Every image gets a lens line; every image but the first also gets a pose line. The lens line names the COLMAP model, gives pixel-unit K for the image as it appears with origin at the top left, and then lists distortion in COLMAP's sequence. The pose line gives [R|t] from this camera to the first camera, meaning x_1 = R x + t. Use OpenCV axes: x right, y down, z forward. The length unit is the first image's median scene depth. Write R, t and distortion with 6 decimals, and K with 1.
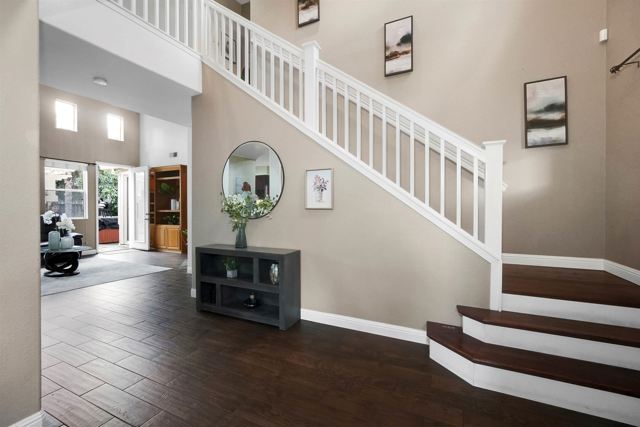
lens RADIAL K [[282.6, 0, 316.9], [0, 282.6, 204.8], [0, 0, 1]] dist [-0.002315, -0.000103]
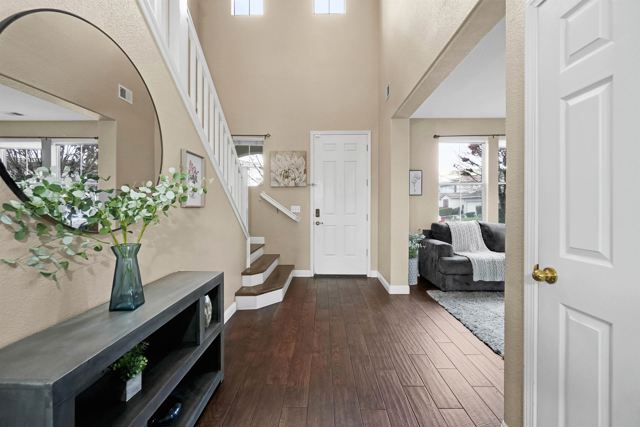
lens RADIAL K [[282.6, 0, 316.9], [0, 282.6, 204.8], [0, 0, 1]] dist [-0.002315, -0.000103]
pose [[-0.419251, 0.003654, 0.907863, -1.042435], [-0.003373, 0.999979, -0.005583, 0.012730], [-0.907864, -0.005403, -0.419229, 1.314777]]
